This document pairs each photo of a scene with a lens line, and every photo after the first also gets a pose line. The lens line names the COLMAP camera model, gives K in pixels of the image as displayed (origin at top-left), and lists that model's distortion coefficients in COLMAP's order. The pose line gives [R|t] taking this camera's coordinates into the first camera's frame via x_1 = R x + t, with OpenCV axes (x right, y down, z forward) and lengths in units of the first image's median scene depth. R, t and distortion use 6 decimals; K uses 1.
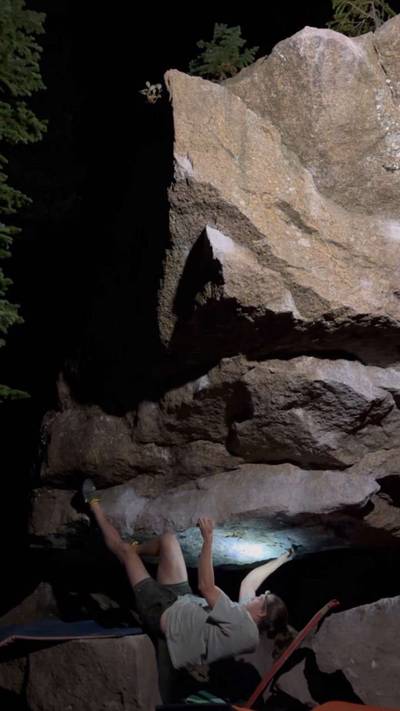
lens RADIAL K [[608.9, 0, 200.0], [0, 608.9, 355.5], [0, 0, 1]] dist [0.119563, -0.198368]
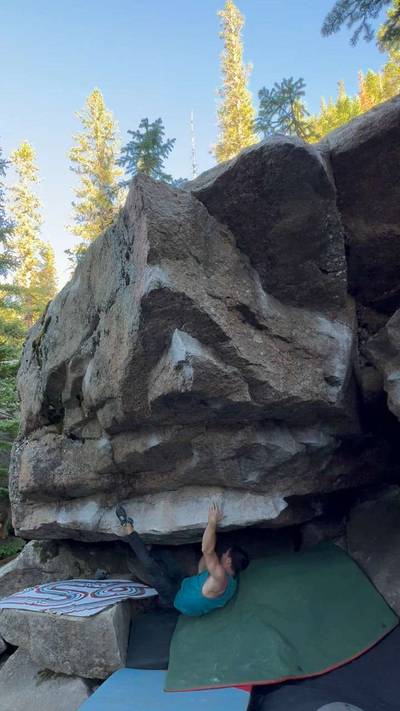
lens RADIAL K [[383.6, 0, 161.5], [0, 383.6, 421.6], [0, 0, 1]] dist [-0.003286, 0.000322]
pose [[0.986088, -0.068814, 0.151309, -0.127120], [0.038416, 0.979984, 0.195333, -0.182505], [-0.161722, -0.186803, 0.968995, 0.310501]]
